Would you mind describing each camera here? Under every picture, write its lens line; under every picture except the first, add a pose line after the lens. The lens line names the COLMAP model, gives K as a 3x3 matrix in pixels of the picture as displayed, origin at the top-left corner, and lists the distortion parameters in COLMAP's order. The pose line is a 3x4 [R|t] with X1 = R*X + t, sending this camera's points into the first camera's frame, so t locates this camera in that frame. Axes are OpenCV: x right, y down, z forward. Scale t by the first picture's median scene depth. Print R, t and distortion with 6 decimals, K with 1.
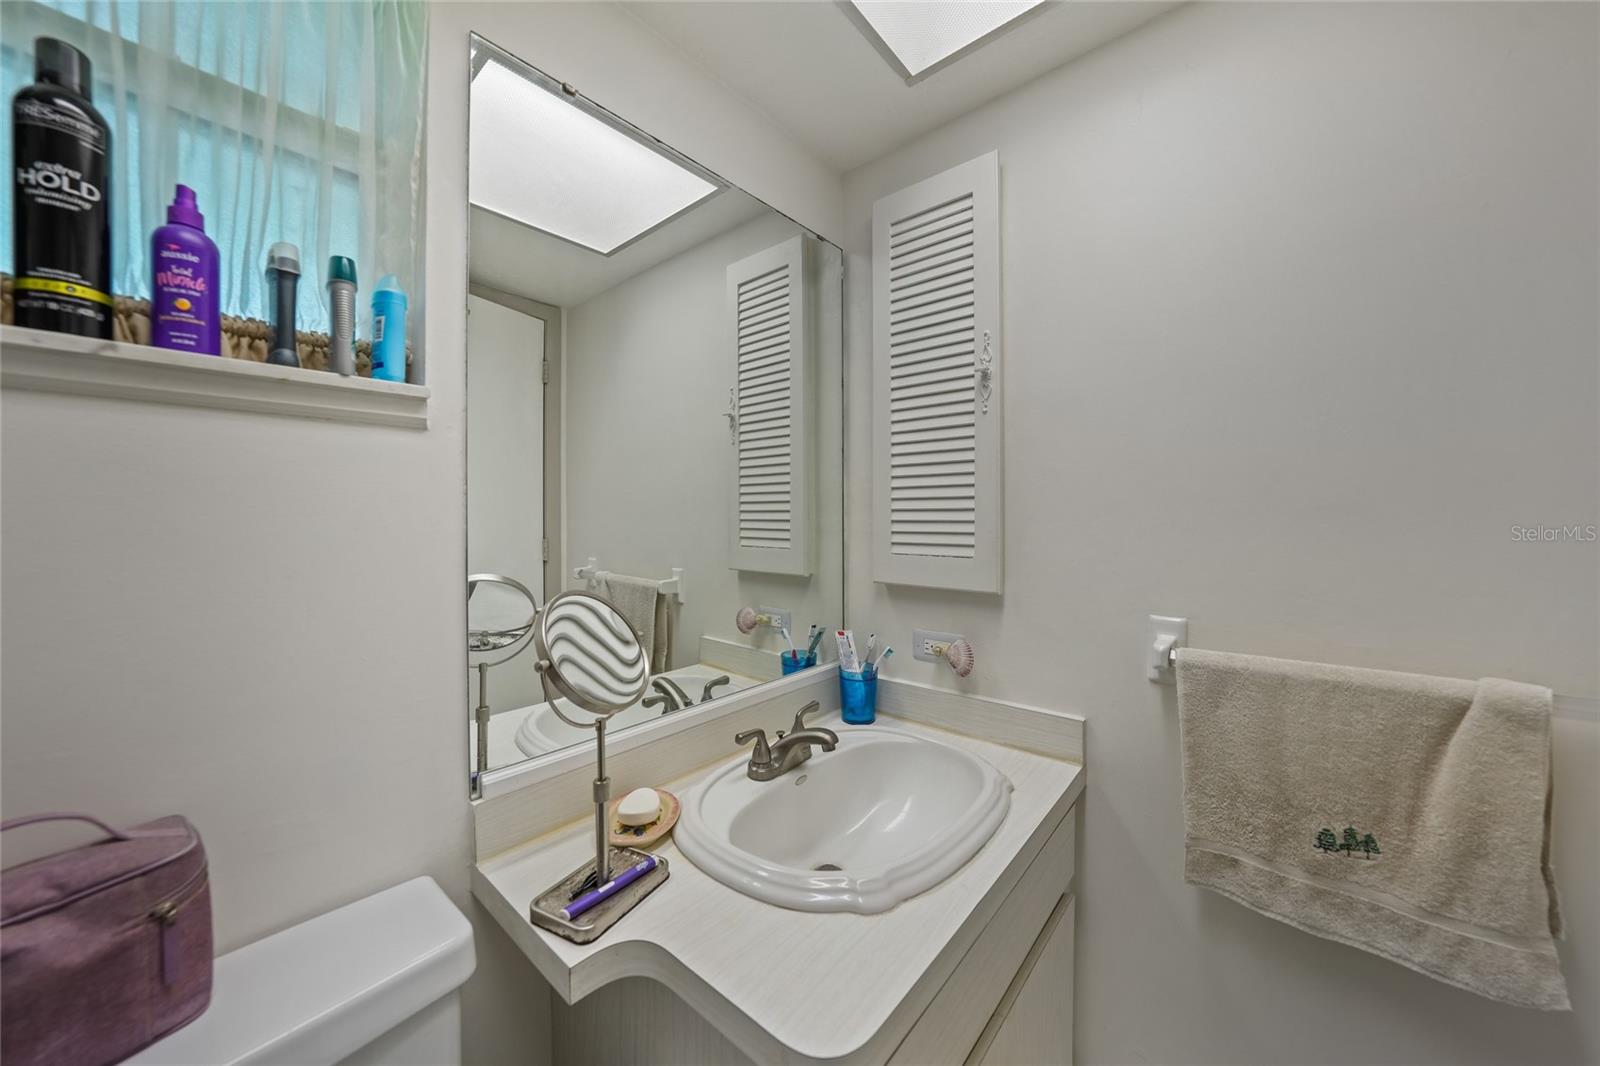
lens RADIAL K [[557.3, 0, 805.6], [0, 557.3, 516.9], [0, 0, 1]] dist [-0.022510, 0.003133]
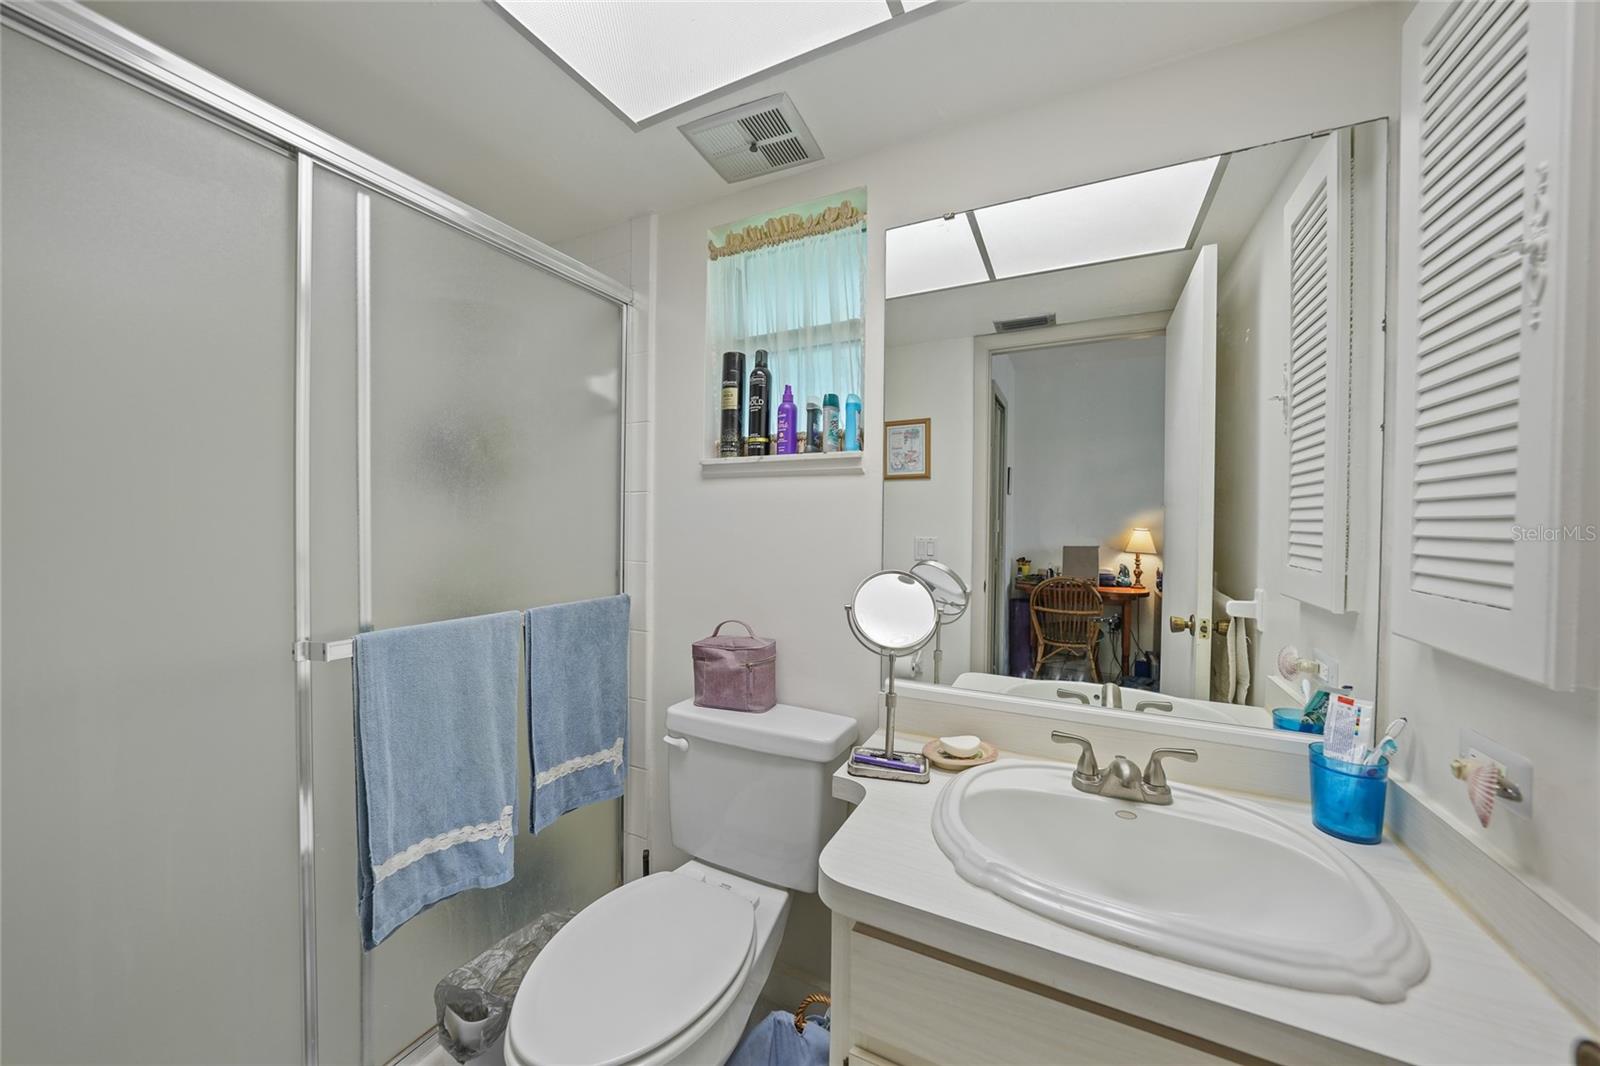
lens RADIAL K [[557.3, 0, 806.0], [0, 557.3, 529.8], [0, 0, 1]] dist [-0.022510, 0.003133]
pose [[0.246321, 0.023255, -0.968909, 1.074241], [-0.011888, 0.999709, 0.020971, -0.012865], [0.969115, 0.006353, 0.246526, 0.384284]]
